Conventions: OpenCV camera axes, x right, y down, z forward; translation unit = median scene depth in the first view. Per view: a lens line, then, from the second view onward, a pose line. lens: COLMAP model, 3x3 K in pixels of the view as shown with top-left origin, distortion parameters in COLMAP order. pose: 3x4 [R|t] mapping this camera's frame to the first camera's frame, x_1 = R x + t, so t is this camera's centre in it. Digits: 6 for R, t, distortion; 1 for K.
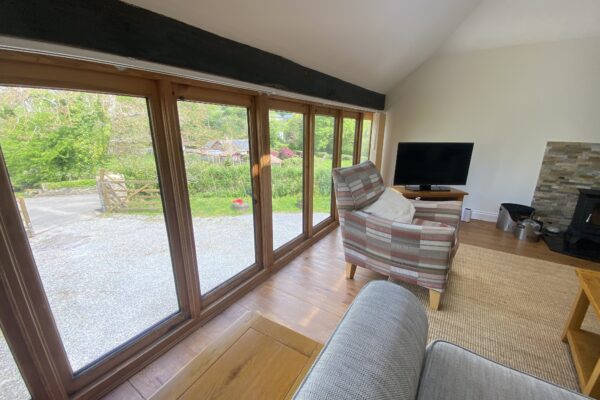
lens RADIAL K [[241.9, 0, 295.4], [0, 241.9, 201.3], [0, 0, 1]] dist [0.015478, -0.018233]
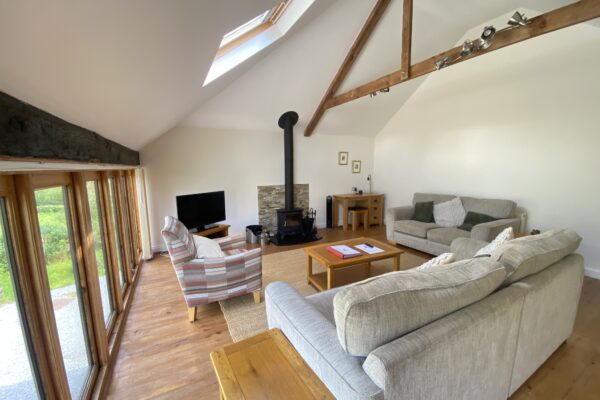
lens RADIAL K [[241.9, 0, 298.8], [0, 241.9, 200.6], [0, 0, 1]] dist [0.015478, -0.018233]
pose [[0.467567, -0.123756, 0.875252, -0.339807], [0.257961, 0.966154, -0.001196, -0.069855], [-0.845481, 0.226341, 0.483666, -0.065364]]
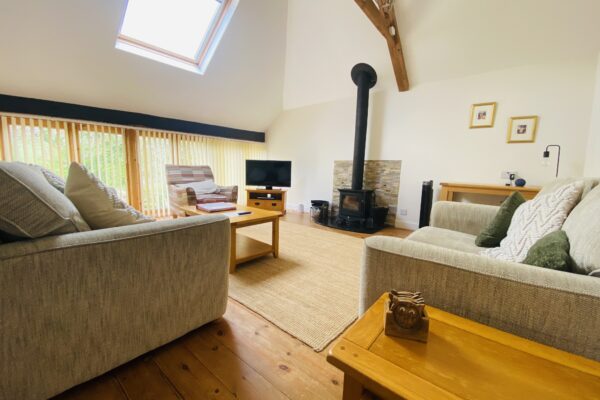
lens RADIAL K [[241.9, 0, 297.3], [0, 241.9, 203.7], [0, 0, 1]] dist [0.015478, -0.018233]
pose [[0.994951, 0.040491, -0.091834, 0.961949], [-0.052862, 0.989221, -0.136558, 0.269597], [0.085314, 0.140723, 0.986366, -0.572249]]
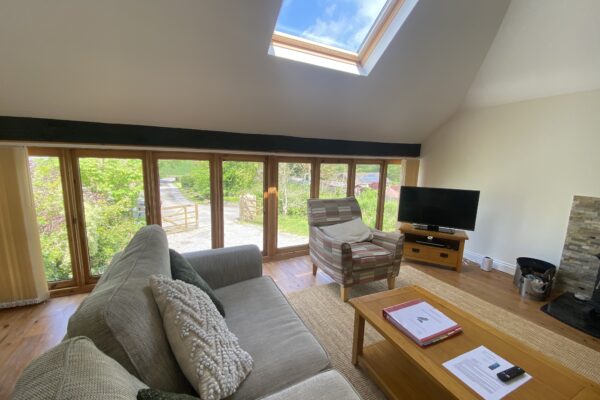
lens RADIAL K [[241.9, 0, 297.4], [0, 241.9, 201.9], [0, 0, 1]] dist [0.015478, -0.018233]
pose [[0.870309, 0.099842, -0.482280, 0.574724], [-0.161354, 0.982994, -0.087675, 0.023621], [0.465325, 0.154122, 0.871619, -0.274844]]
